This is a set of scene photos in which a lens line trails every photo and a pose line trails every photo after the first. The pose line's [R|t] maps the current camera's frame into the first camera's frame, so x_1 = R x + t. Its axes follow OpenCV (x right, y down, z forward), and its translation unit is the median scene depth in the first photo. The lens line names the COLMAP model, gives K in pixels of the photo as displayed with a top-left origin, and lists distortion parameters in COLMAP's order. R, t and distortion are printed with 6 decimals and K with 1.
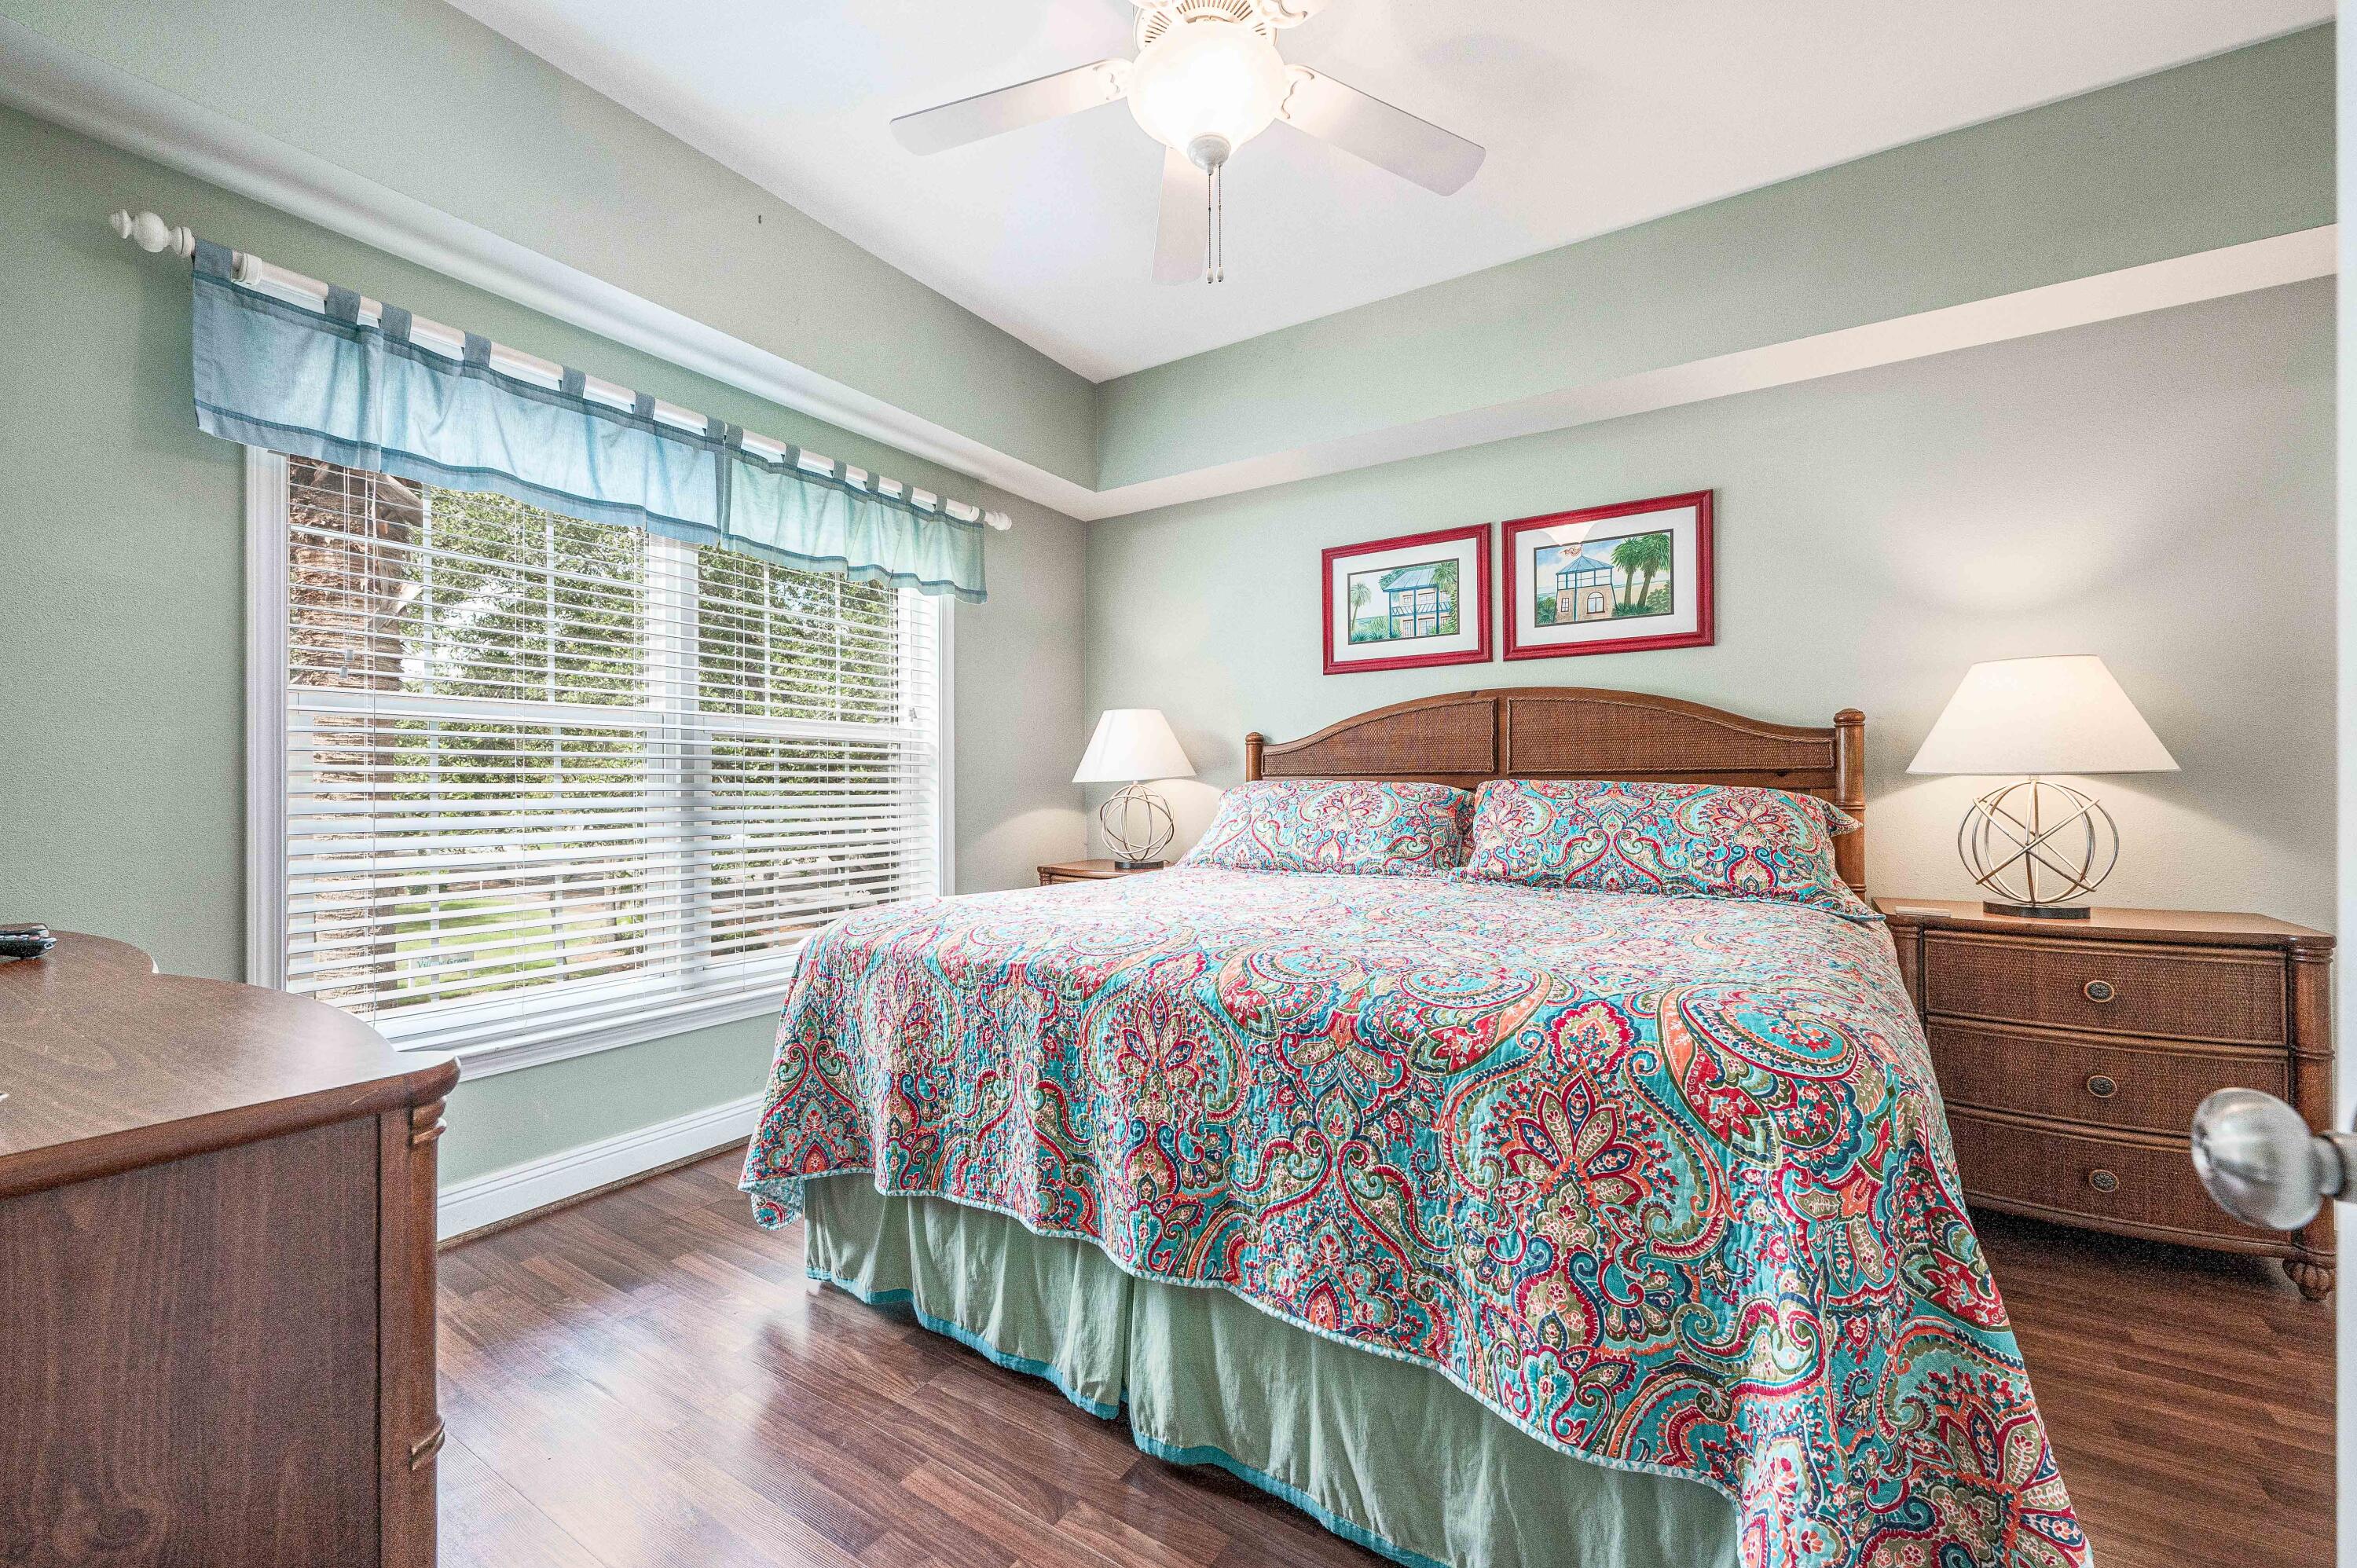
lens RADIAL K [[949.2, 0, 1184.8], [0, 949.2, 778.0], [0, 0, 1]] dist [0.003020, -0.000540]
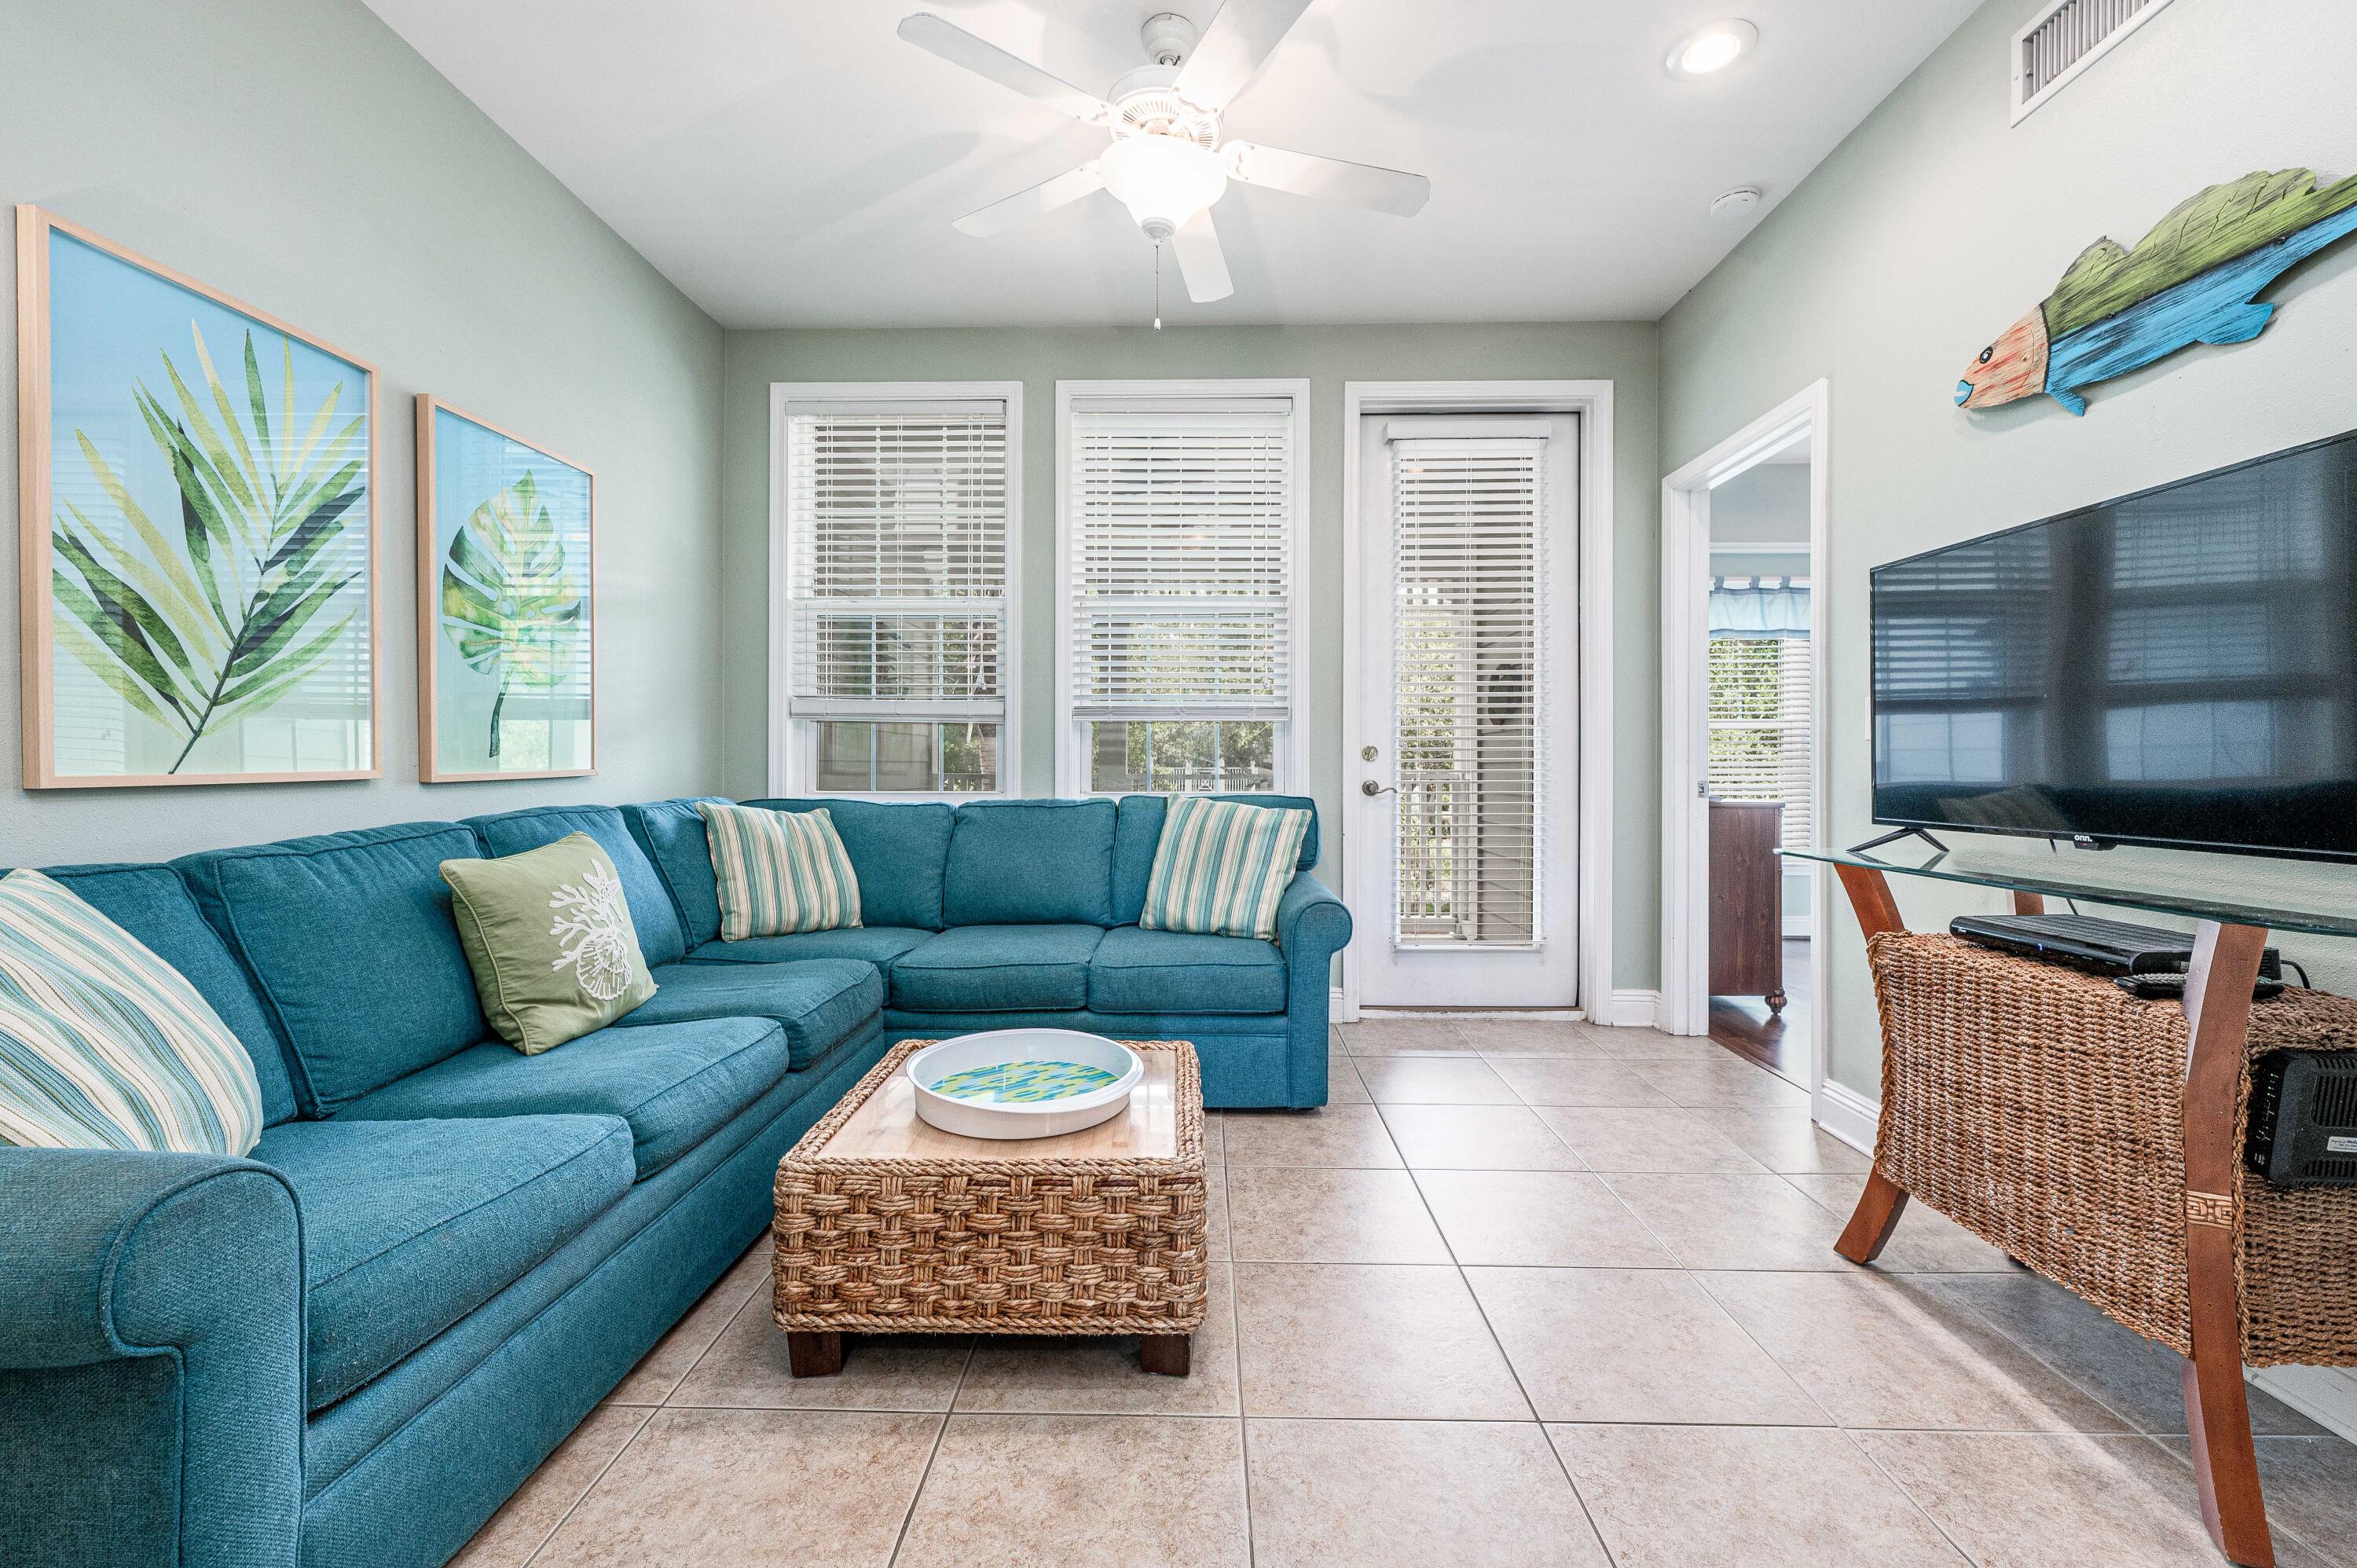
lens RADIAL K [[949.2, 0, 1166.3], [0, 949.2, 763.8], [0, 0, 1]] dist [0.003020, -0.000540]
pose [[0.512746, 0.001705, -0.858539, 0.747342], [0.003341, 0.999986, 0.003981, 0.018093], [0.858534, -0.004909, 0.512734, -1.735532]]
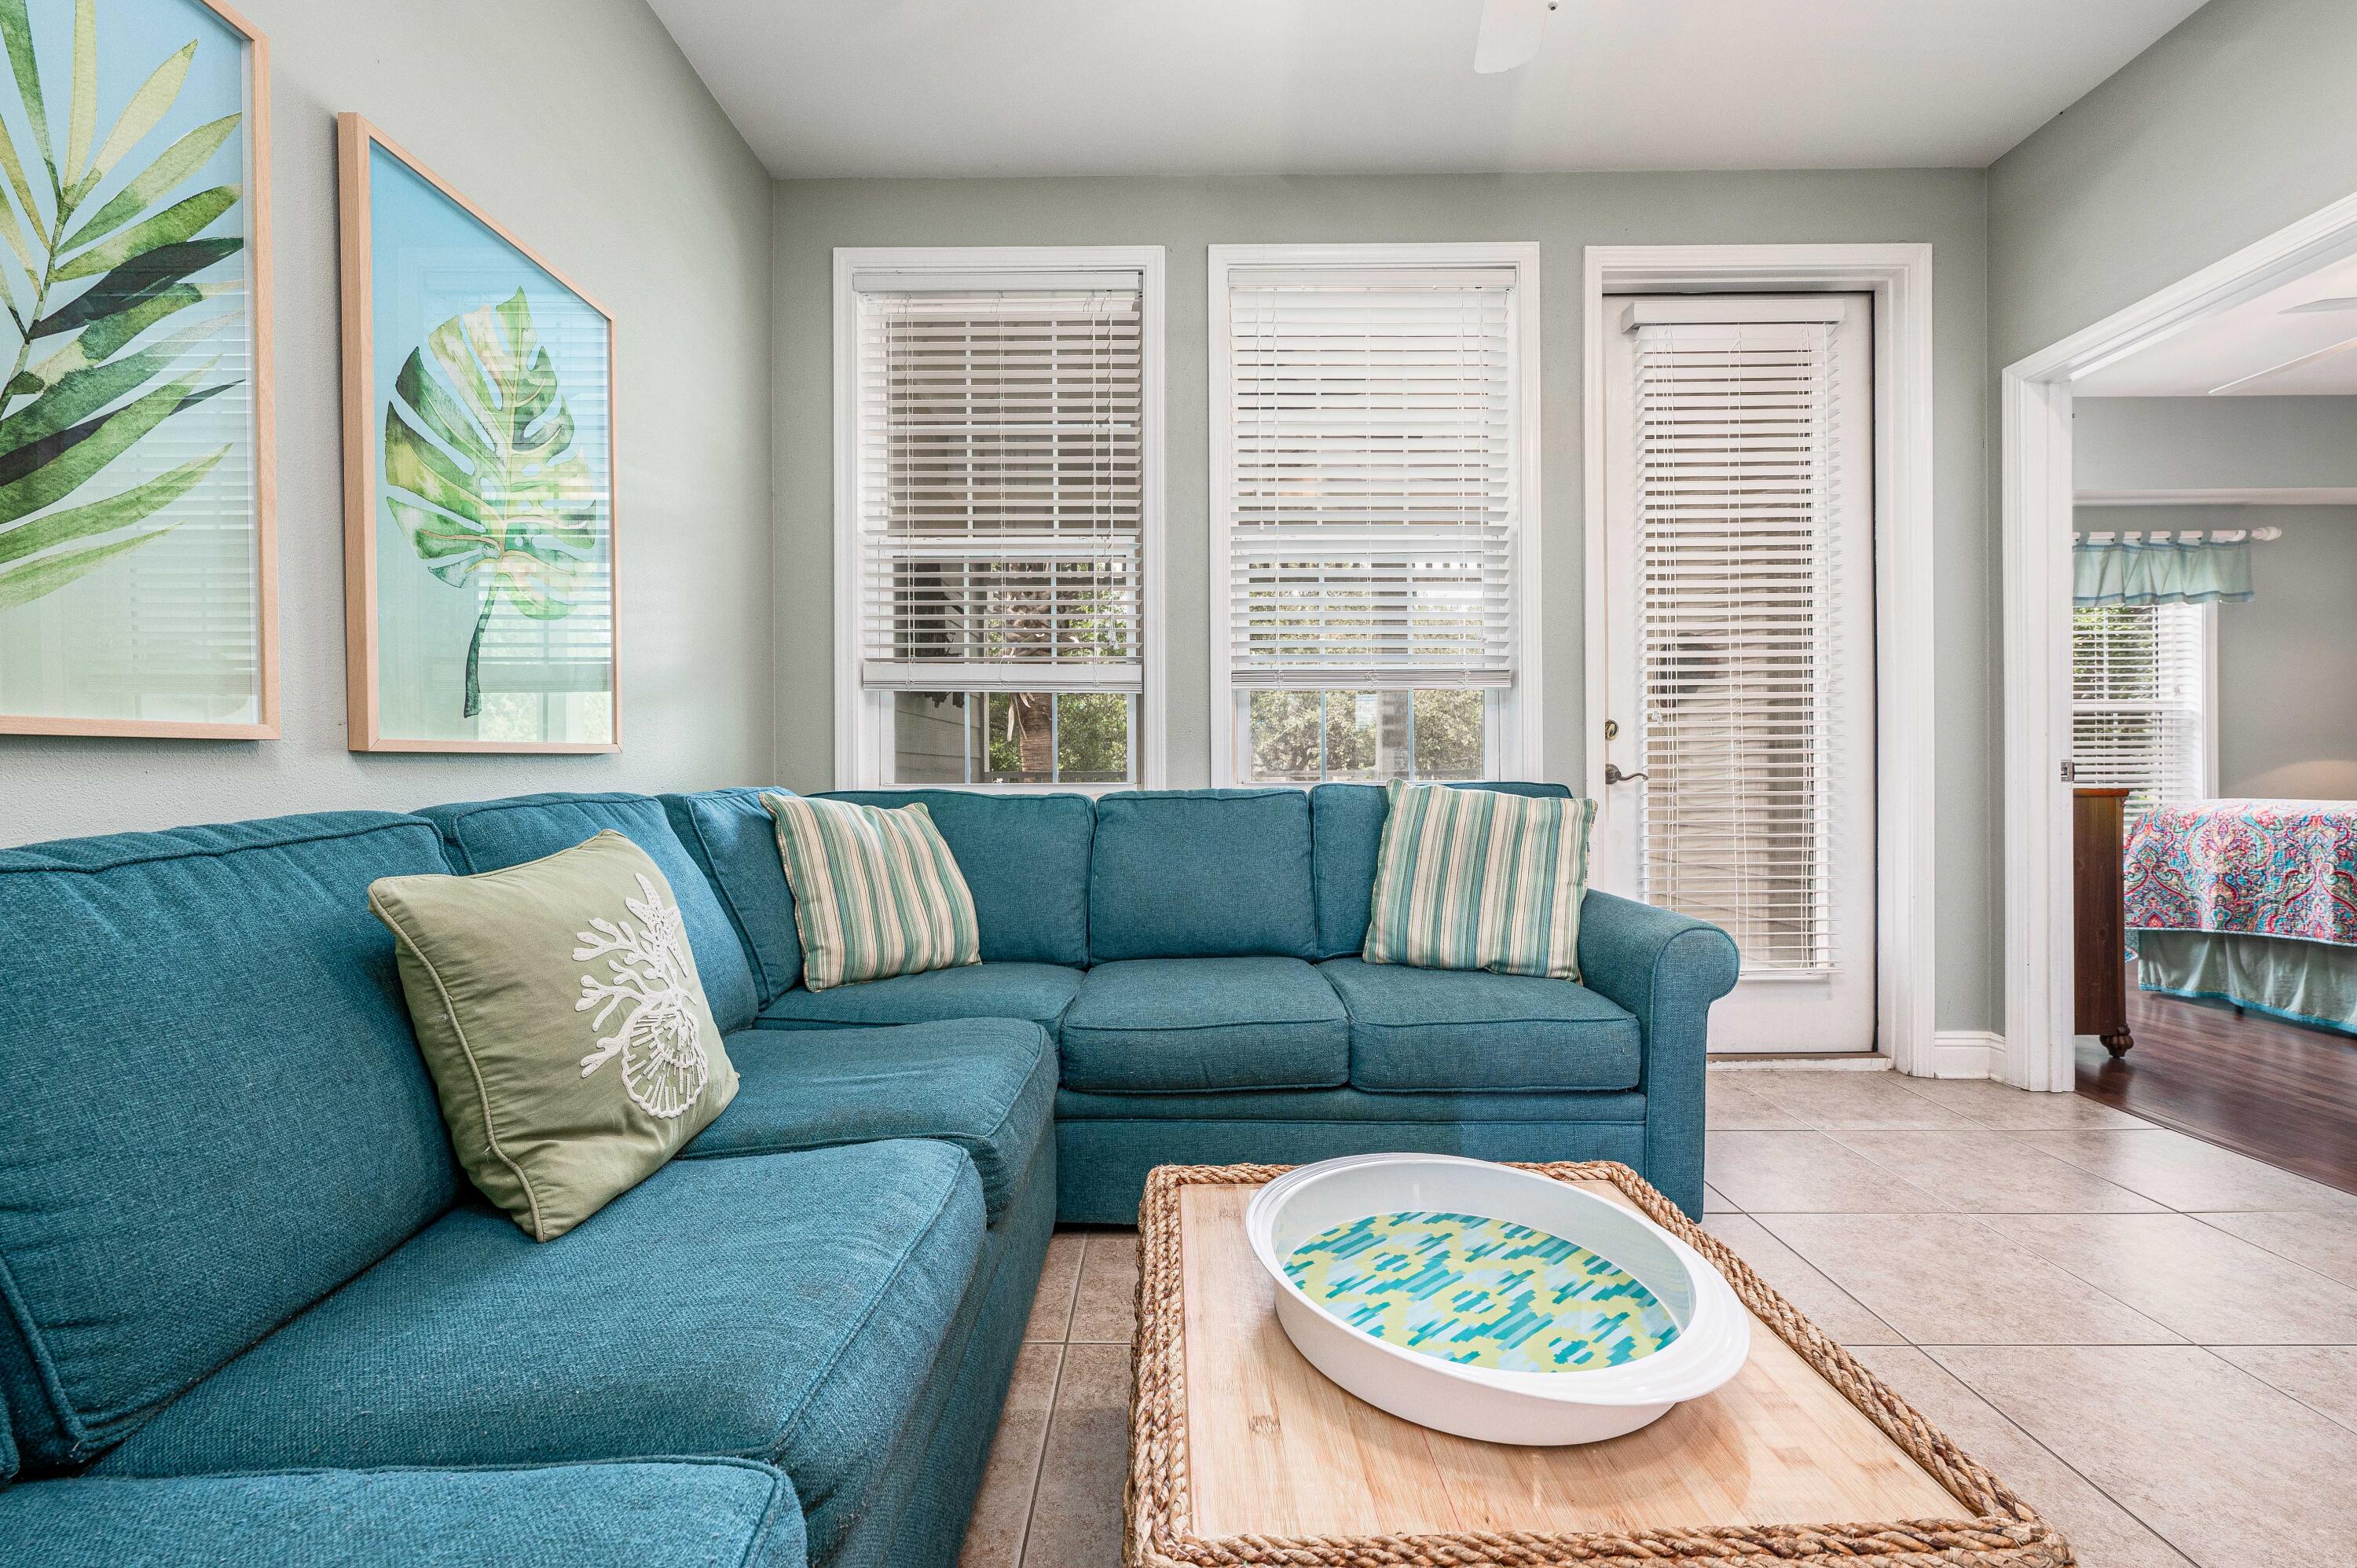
lens RADIAL K [[949.2, 0, 1170.2], [0, 949.2, 774.1], [0, 0, 1]] dist [0.003020, -0.000540]
pose [[0.530298, -0.000421, -0.847811, 0.206327], [0.009110, 0.999945, 0.005202, 0.062149], [0.847762, -0.010482, 0.530273, -1.779661]]
